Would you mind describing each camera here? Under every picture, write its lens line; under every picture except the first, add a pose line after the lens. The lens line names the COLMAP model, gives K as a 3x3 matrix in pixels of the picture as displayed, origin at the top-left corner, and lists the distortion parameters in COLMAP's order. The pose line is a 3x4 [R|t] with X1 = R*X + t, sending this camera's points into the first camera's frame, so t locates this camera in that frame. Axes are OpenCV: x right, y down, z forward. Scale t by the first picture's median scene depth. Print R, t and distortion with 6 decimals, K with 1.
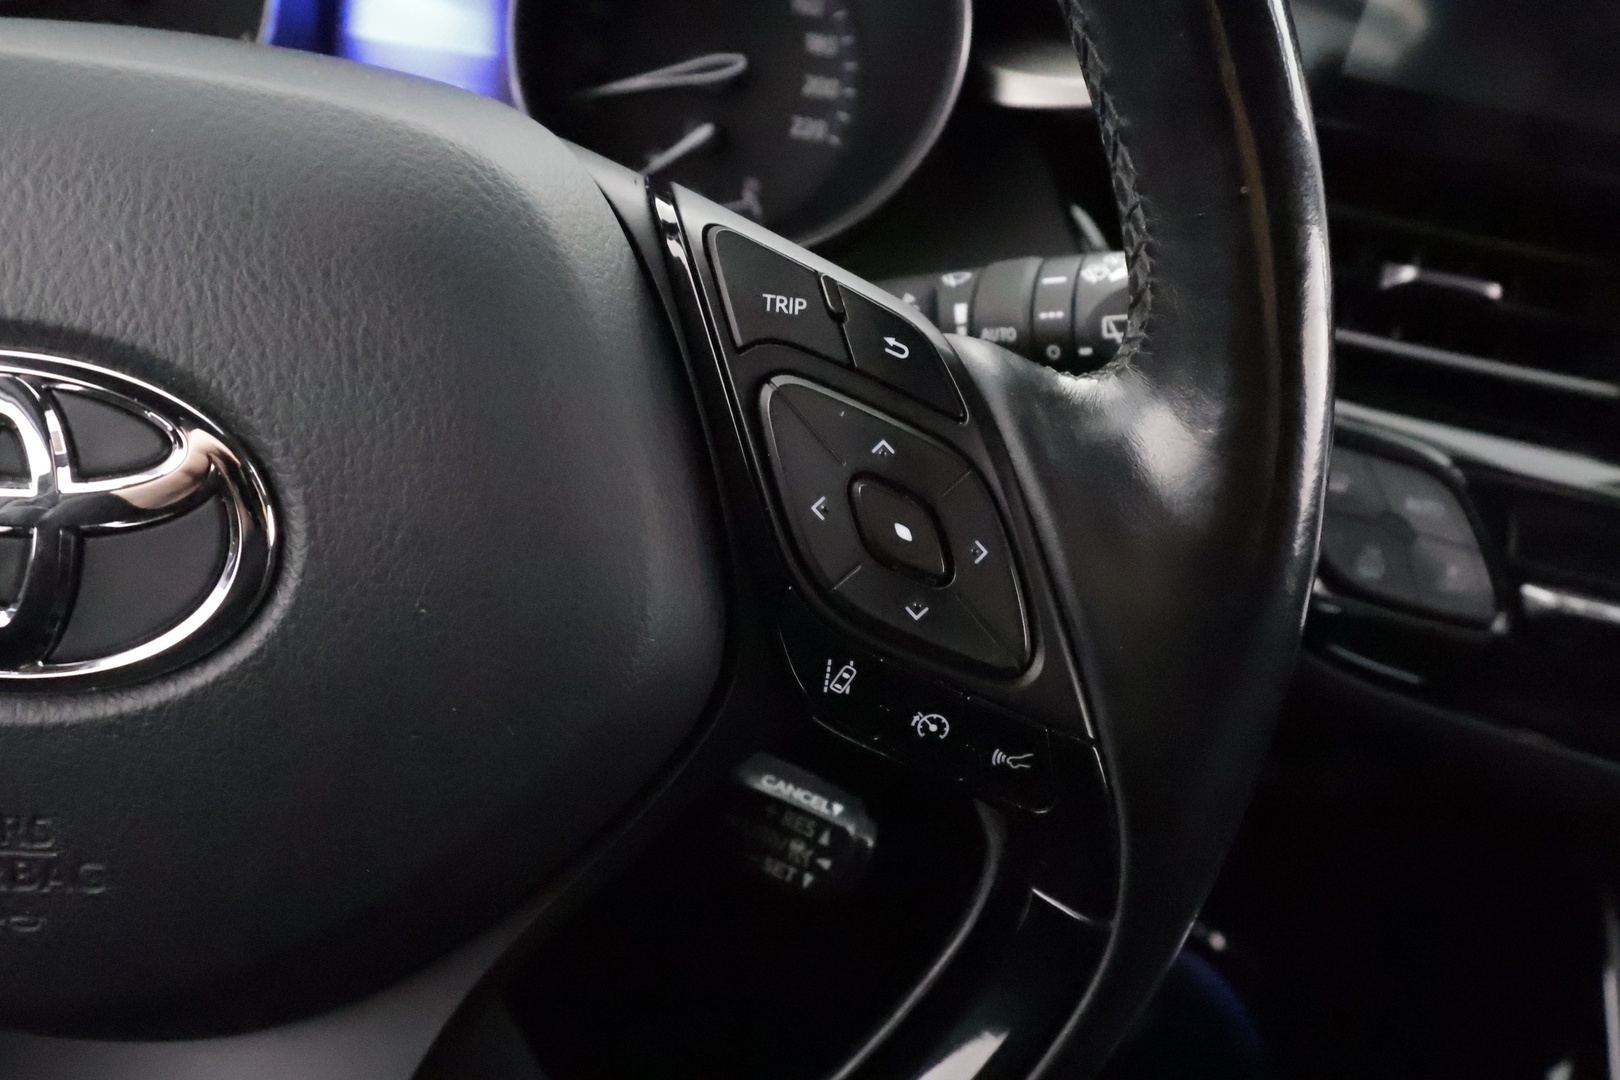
lens RADIAL K [[1274.0, 0, 810.0], [0, 1274.0, 540.0], [0, 0, 1]] dist [-0.009745, -0.002193]
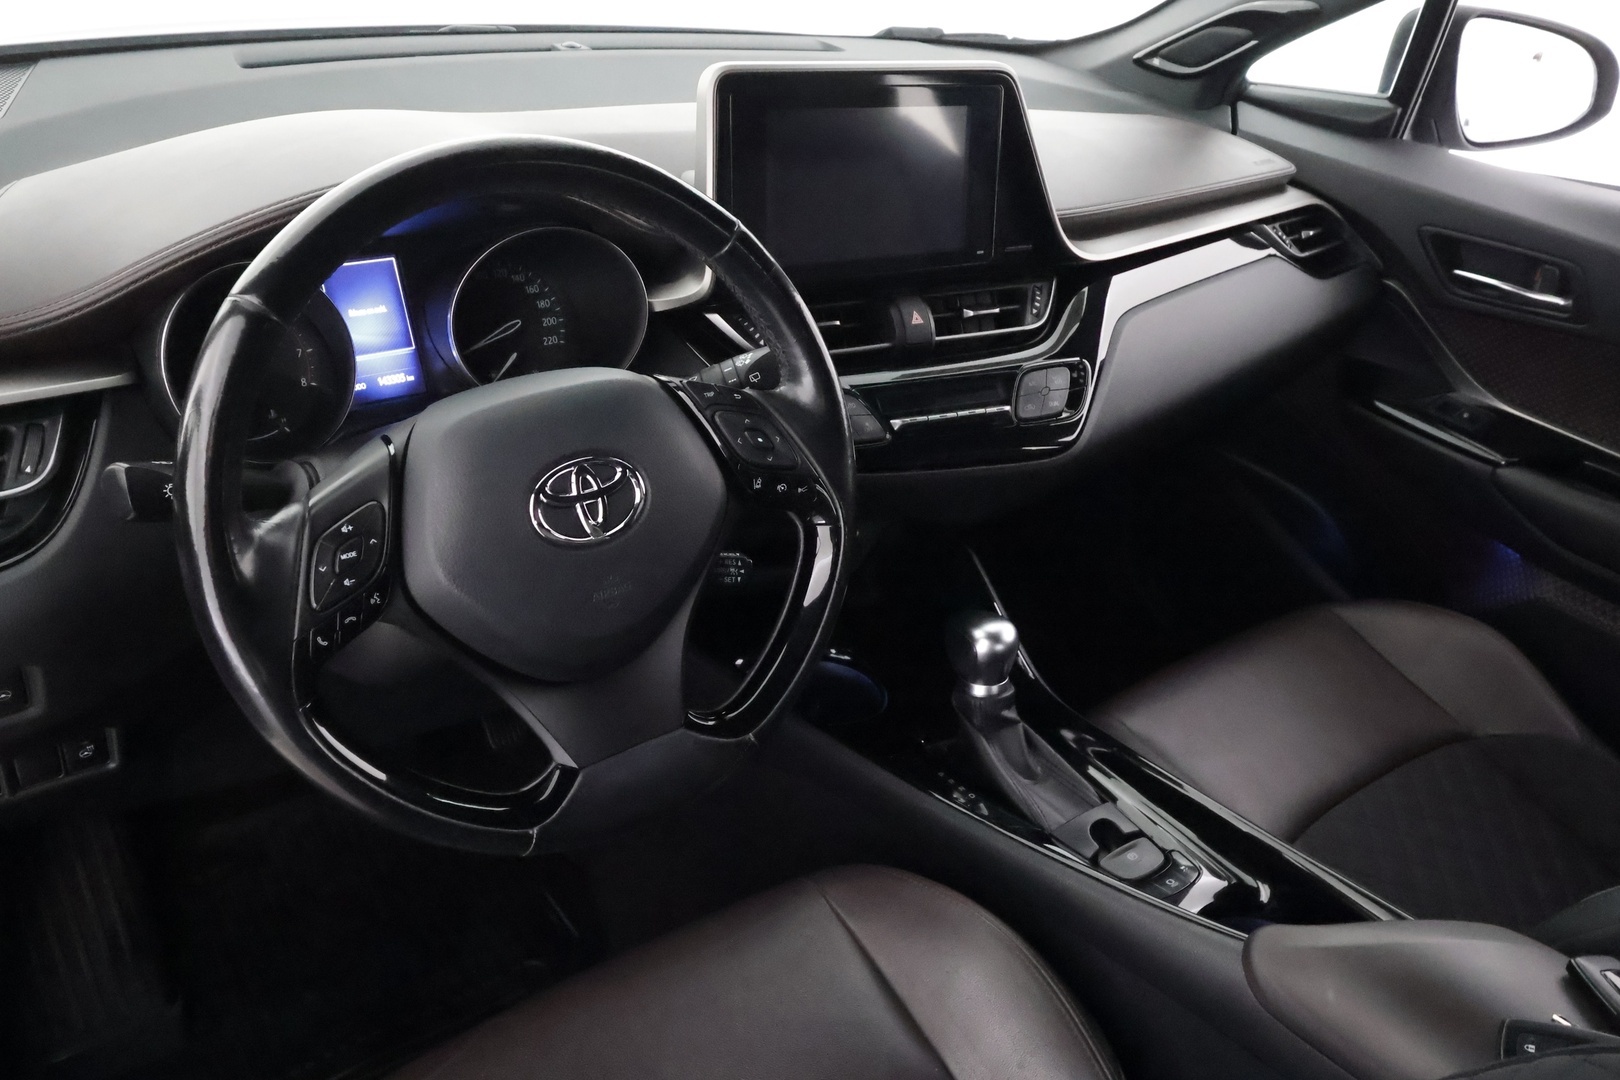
lens RADIAL K [[1274.0, 0, 810.0], [0, 1274.0, 540.0], [0, 0, 1]] dist [-0.009745, -0.002193]
pose [[0.821226, -0.361476, 0.441502, -0.894471], [0.384391, 0.922298, 0.040128, 0.097697], [-0.421701, 0.136755, 0.896363, -1.369922]]
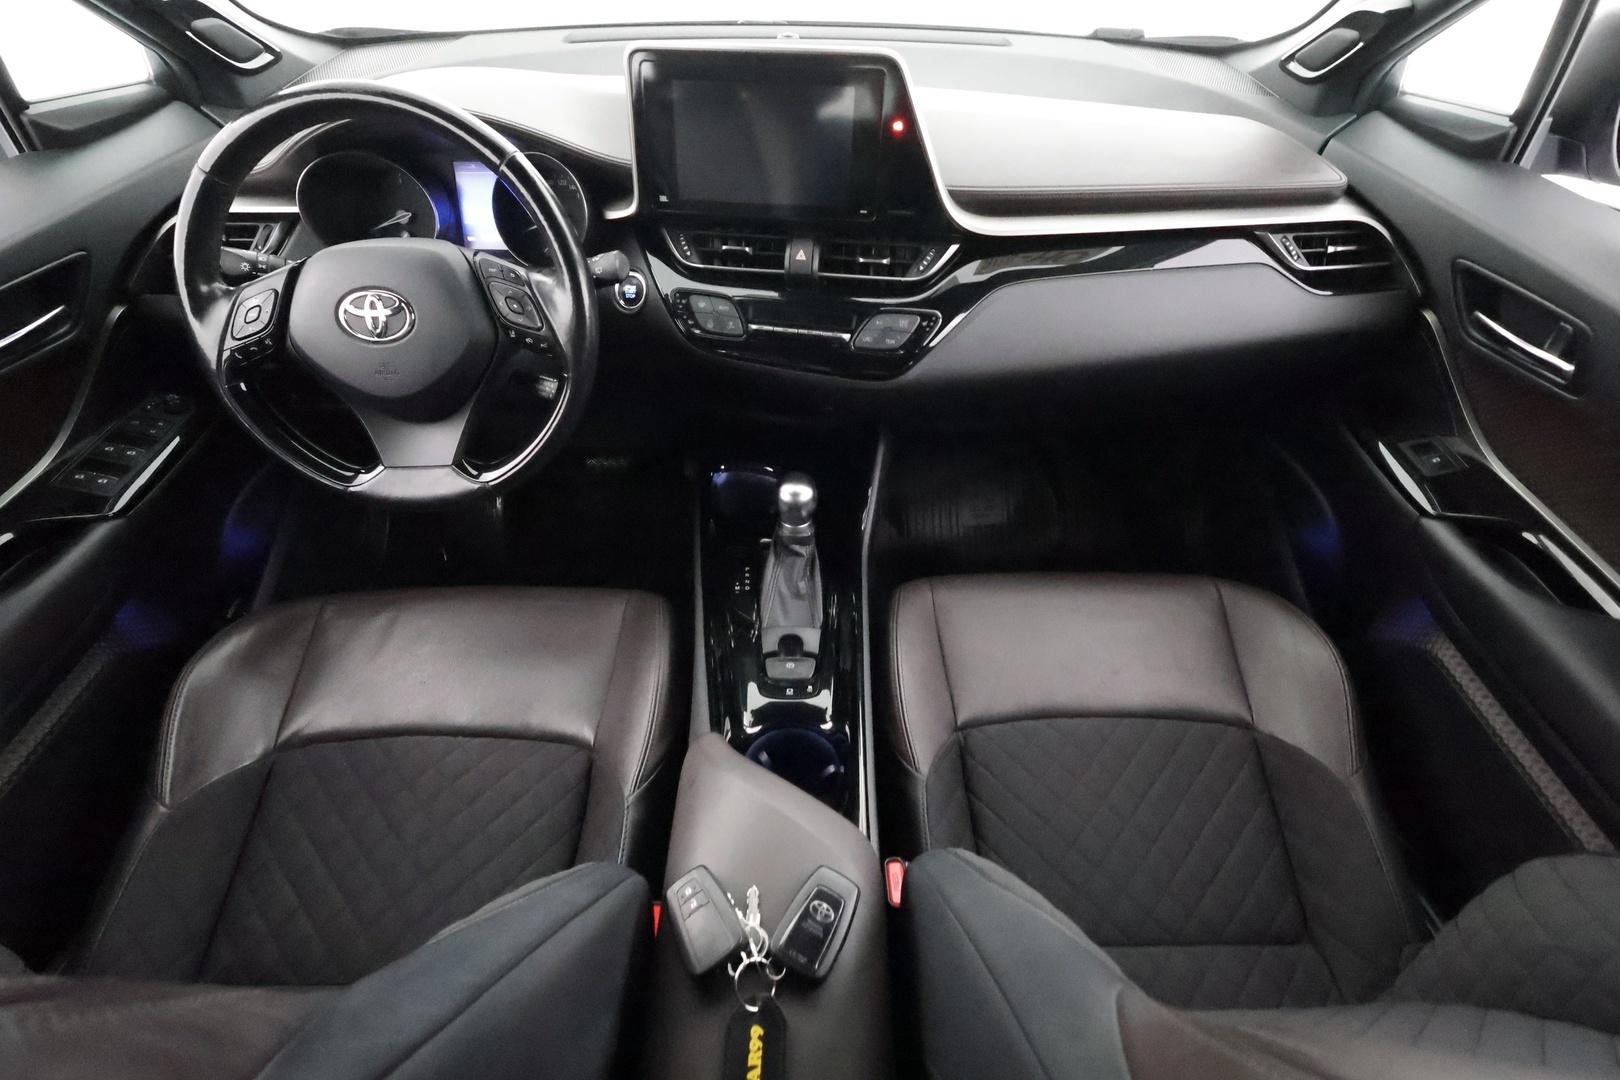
lens RADIAL K [[758.8, 0, 849.1], [0, 758.8, 544.9], [0, 0, 1]] dist [-0.002311, -0.000116]
pose [[0.986367, -0.093377, -0.135505, 1.123643], [0.106417, 0.990019, 0.092402, 0.528991], [0.125524, -0.105562, 0.986458, -1.359327]]
